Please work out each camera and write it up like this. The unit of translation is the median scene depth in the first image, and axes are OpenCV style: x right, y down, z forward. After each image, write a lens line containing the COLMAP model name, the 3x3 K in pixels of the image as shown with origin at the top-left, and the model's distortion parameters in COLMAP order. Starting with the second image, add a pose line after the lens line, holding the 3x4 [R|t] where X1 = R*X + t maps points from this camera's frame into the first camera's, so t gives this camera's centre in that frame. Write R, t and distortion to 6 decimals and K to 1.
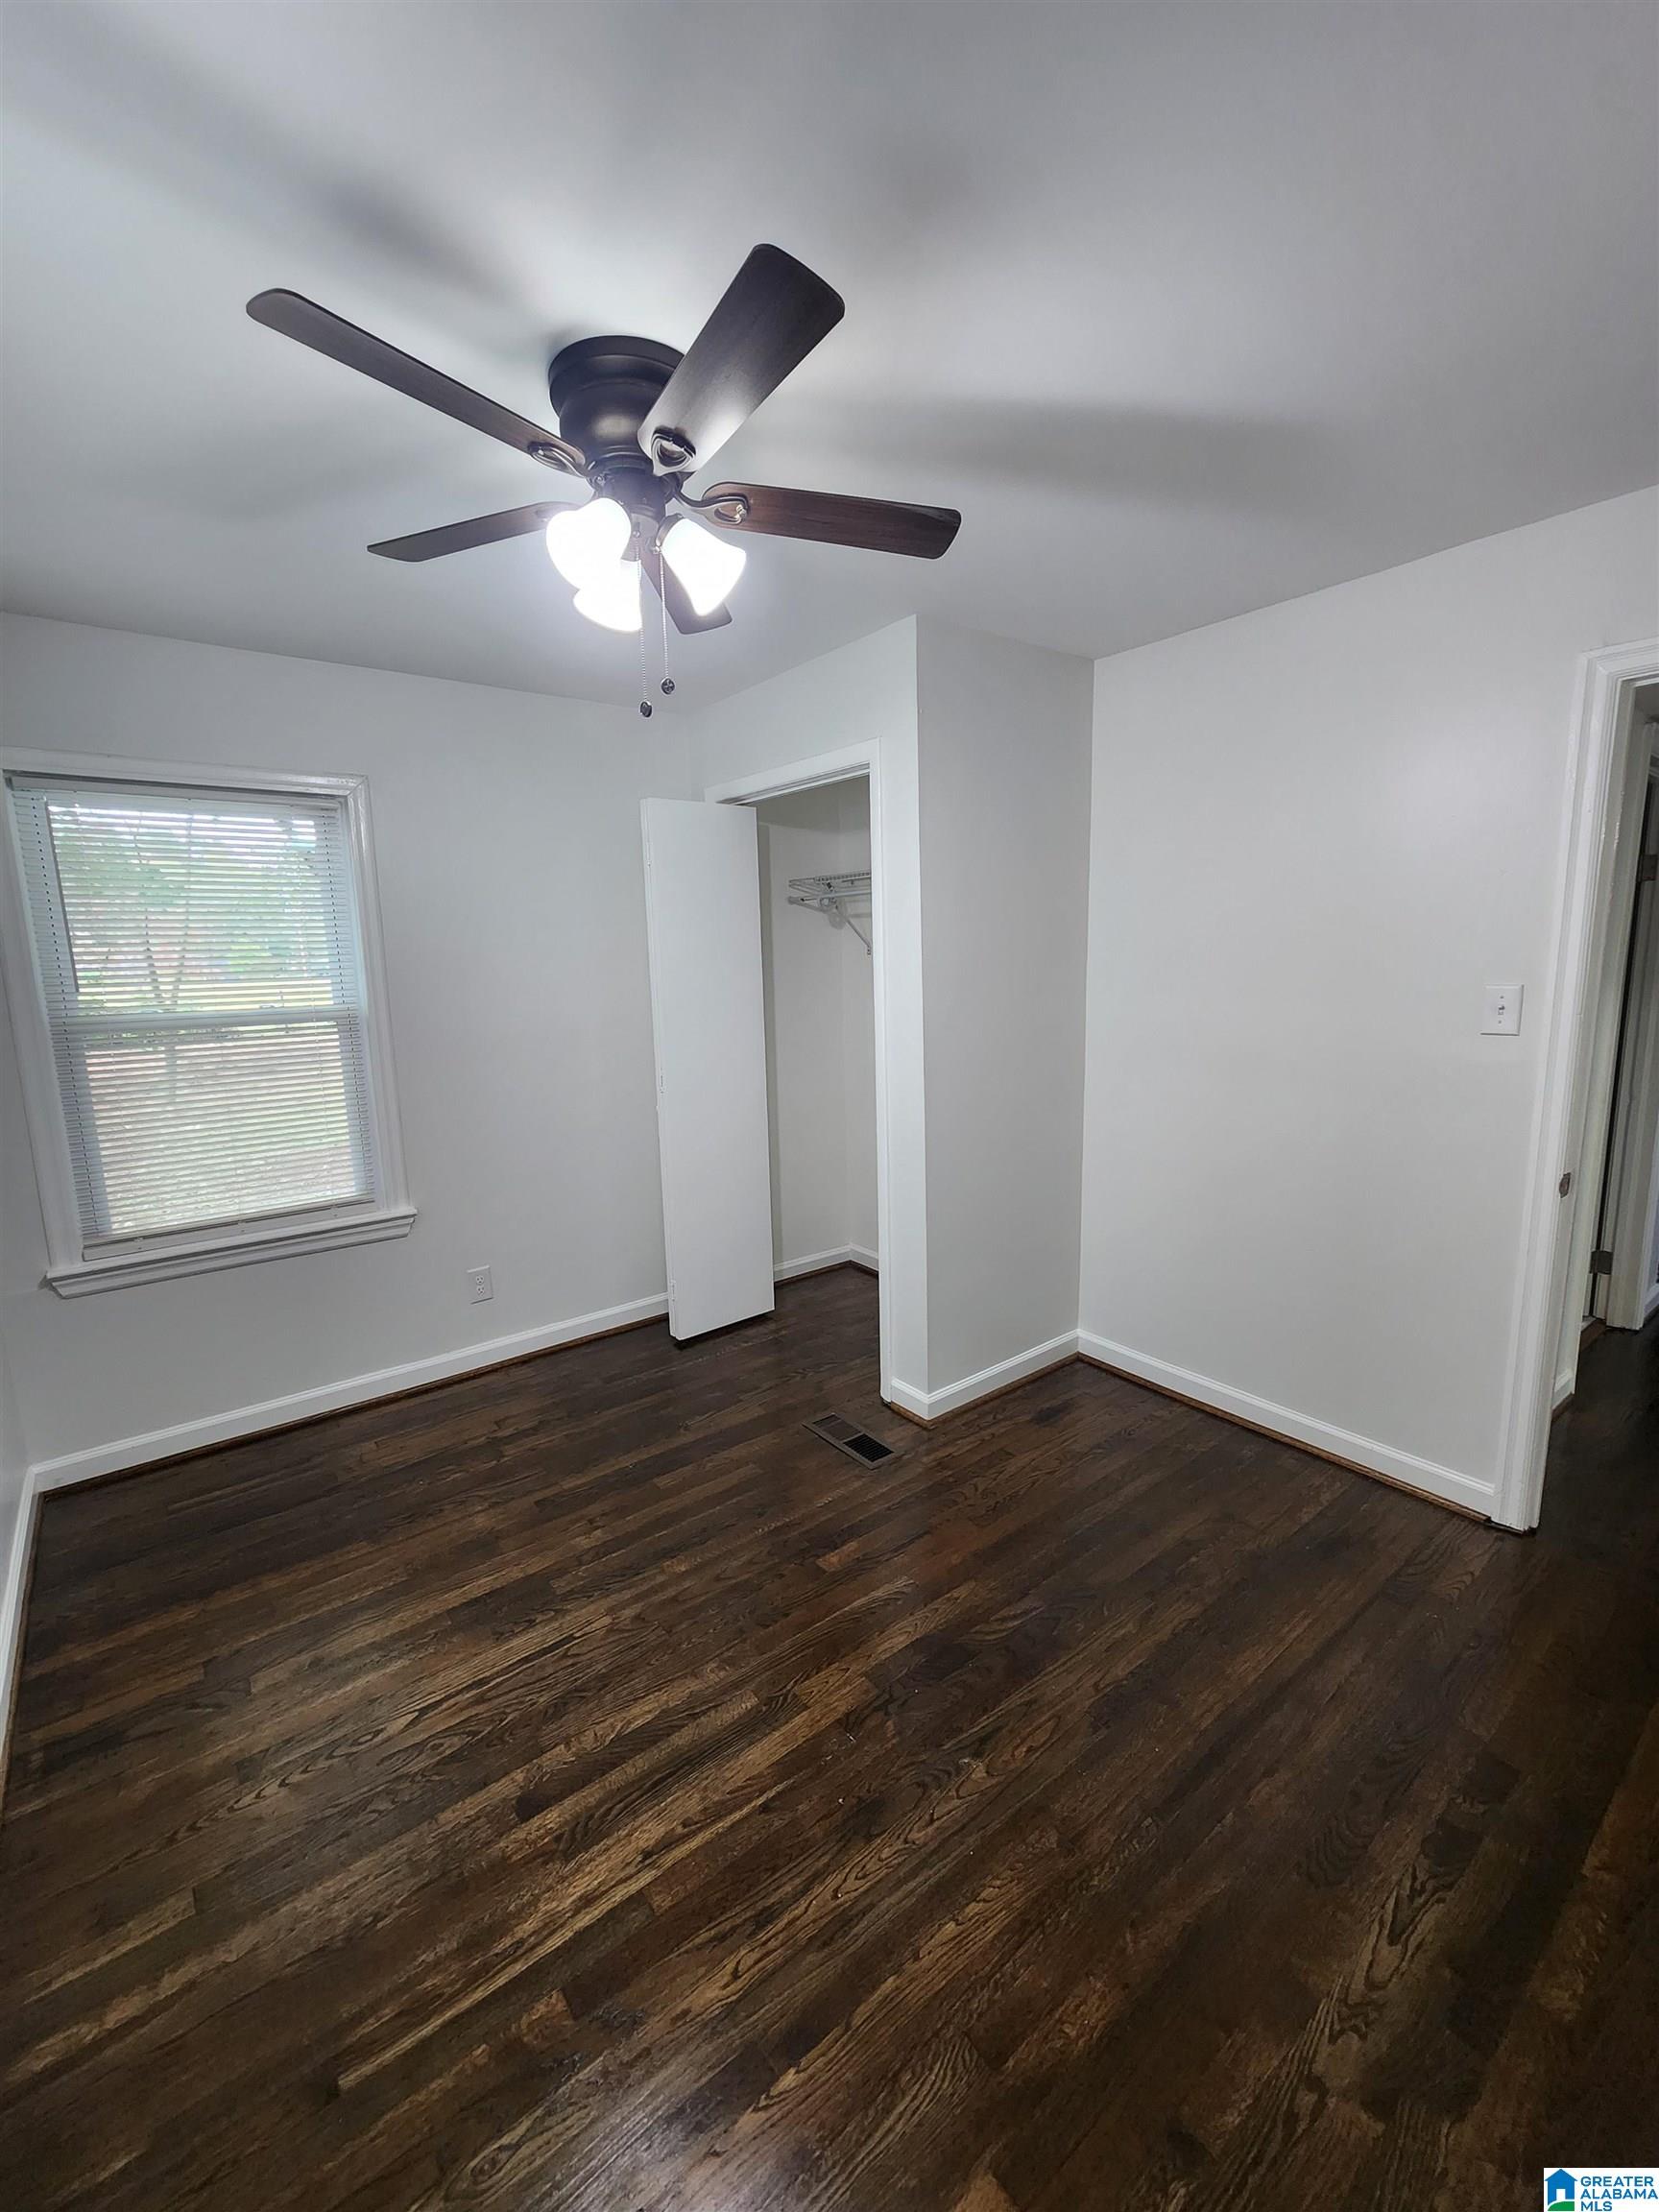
lens RADIAL K [[910.0, 0, 816.9], [0, 910.0, 1107.8], [0, 0, 1]] dist [-0.000850, 0.000019]
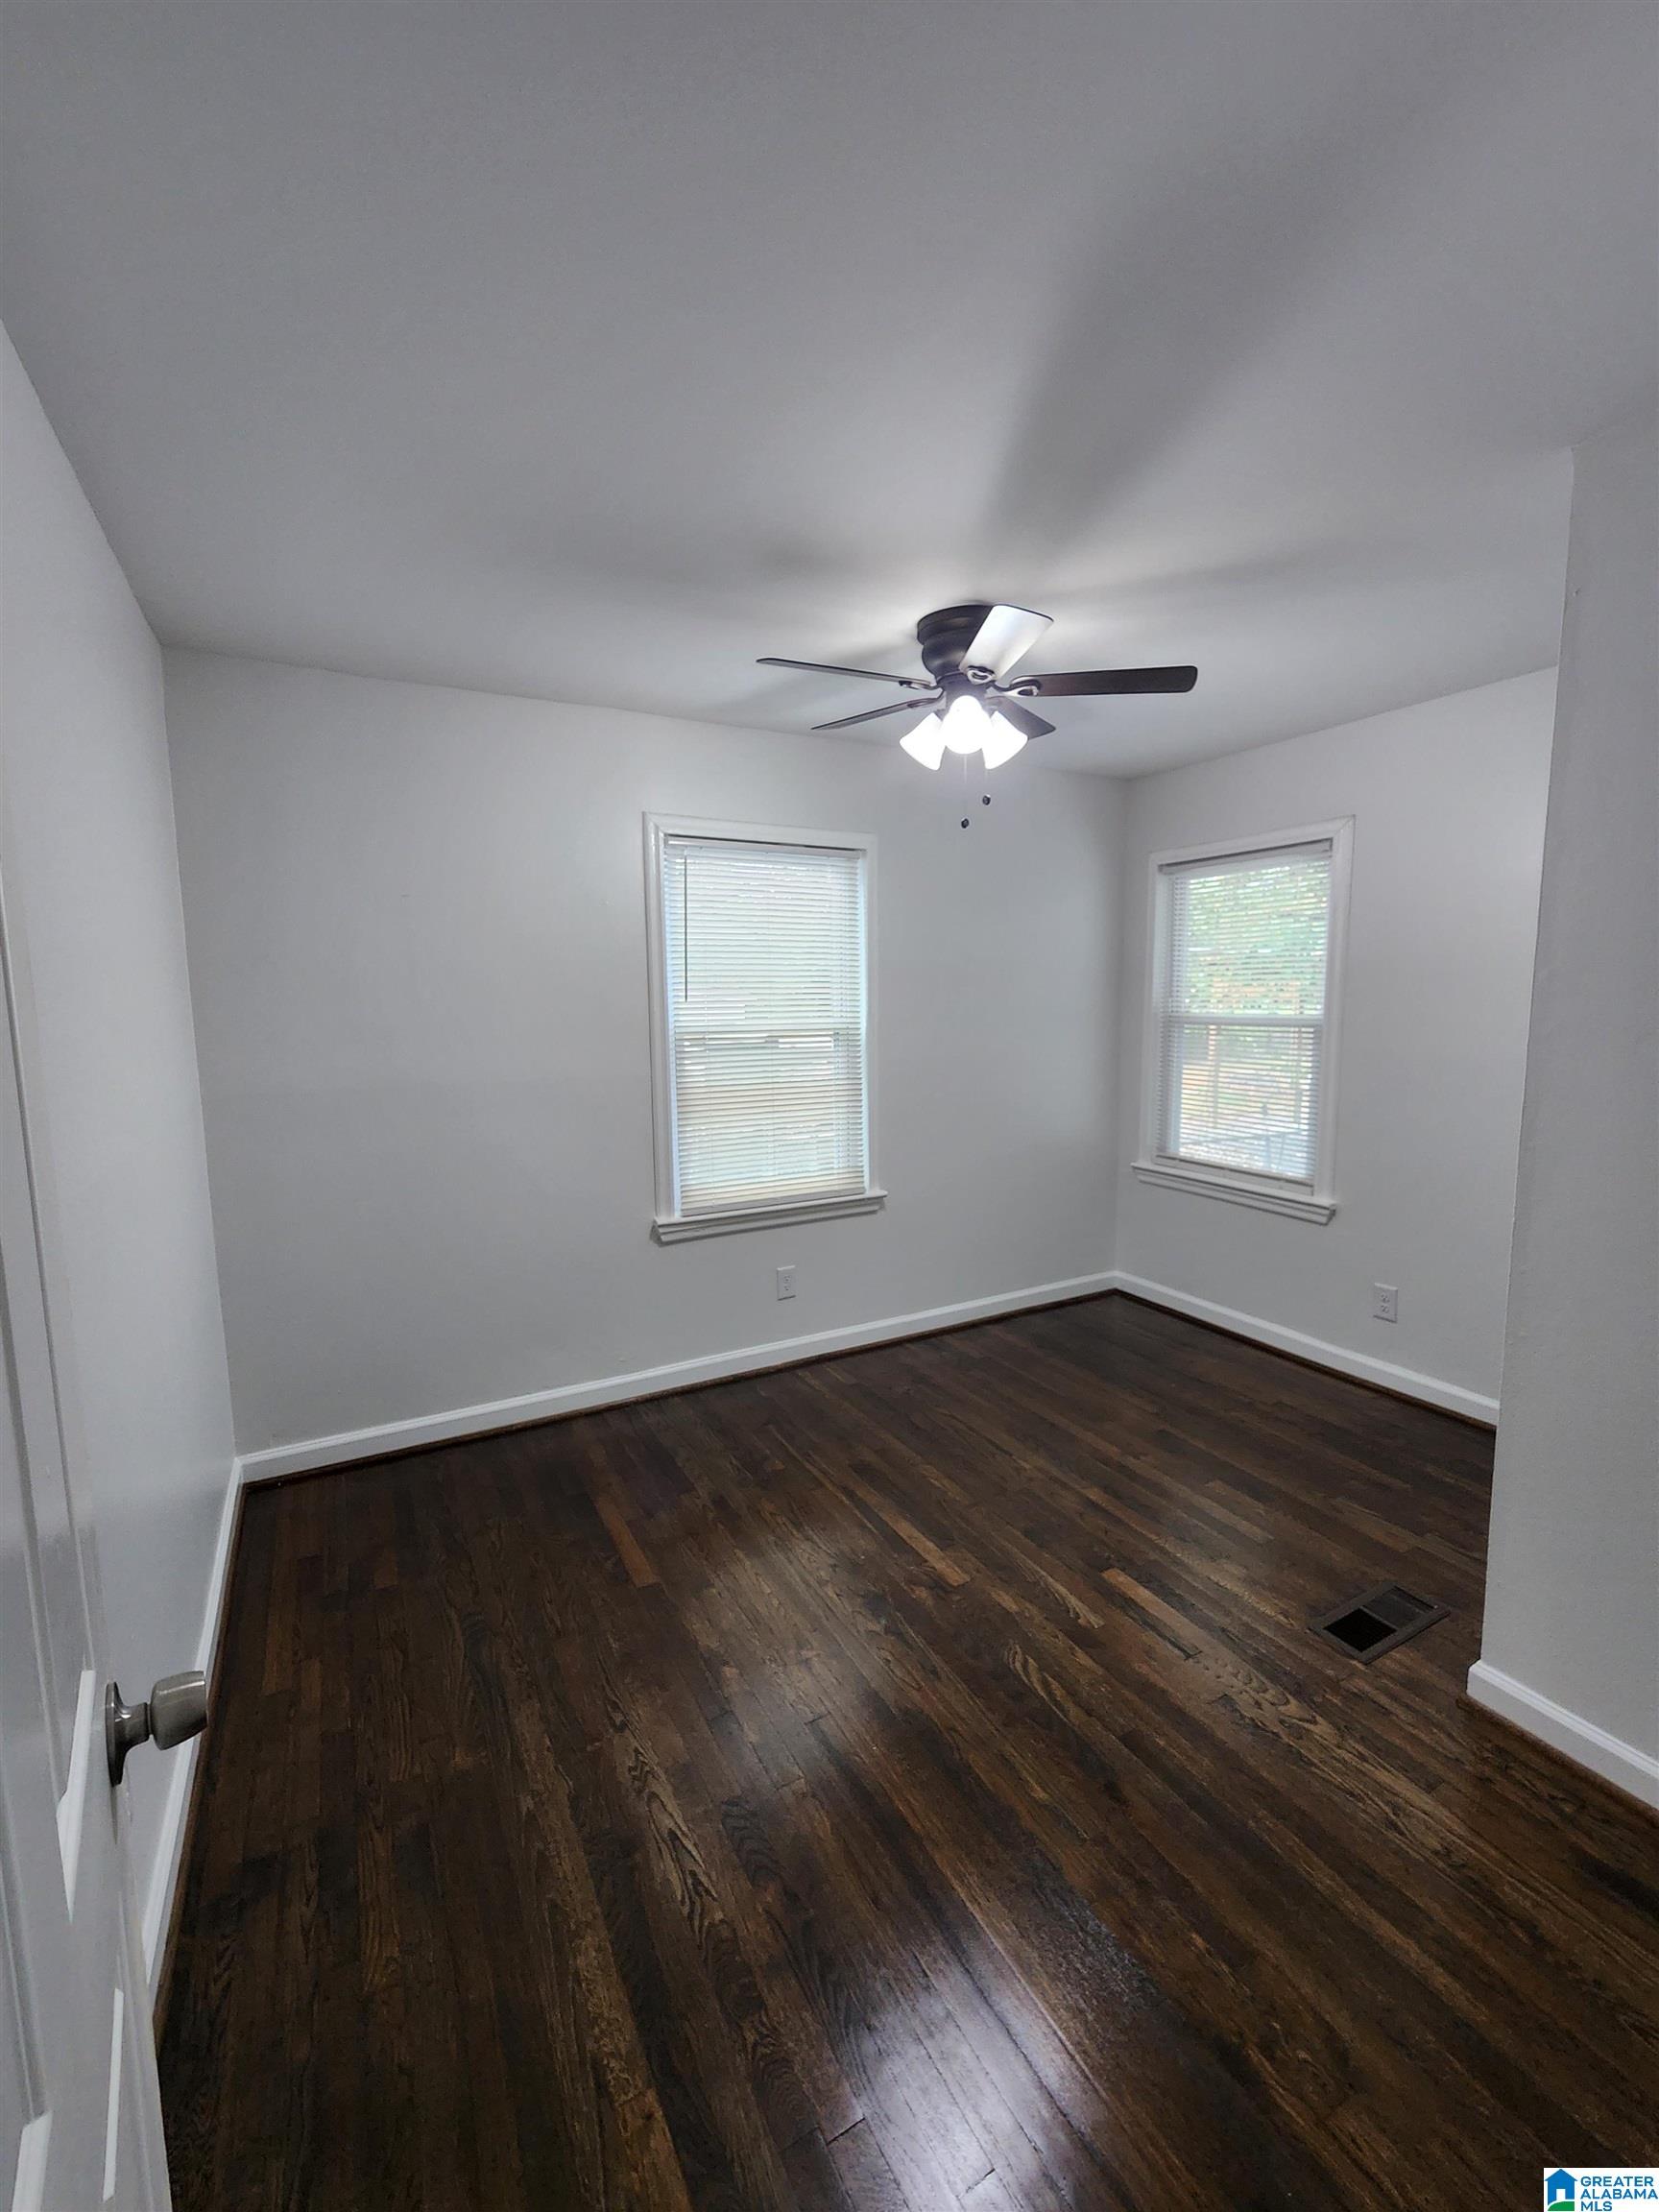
lens RADIAL K [[910.0, 0, 816.9], [0, 910.0, 1107.8], [0, 0, 1]] dist [-0.000850, 0.000019]
pose [[-0.162159, 0.148838, -0.975475, 1.008828], [-0.147752, 0.973752, 0.173137, -0.140818], [0.975640, 0.172204, -0.135911, 0.741694]]
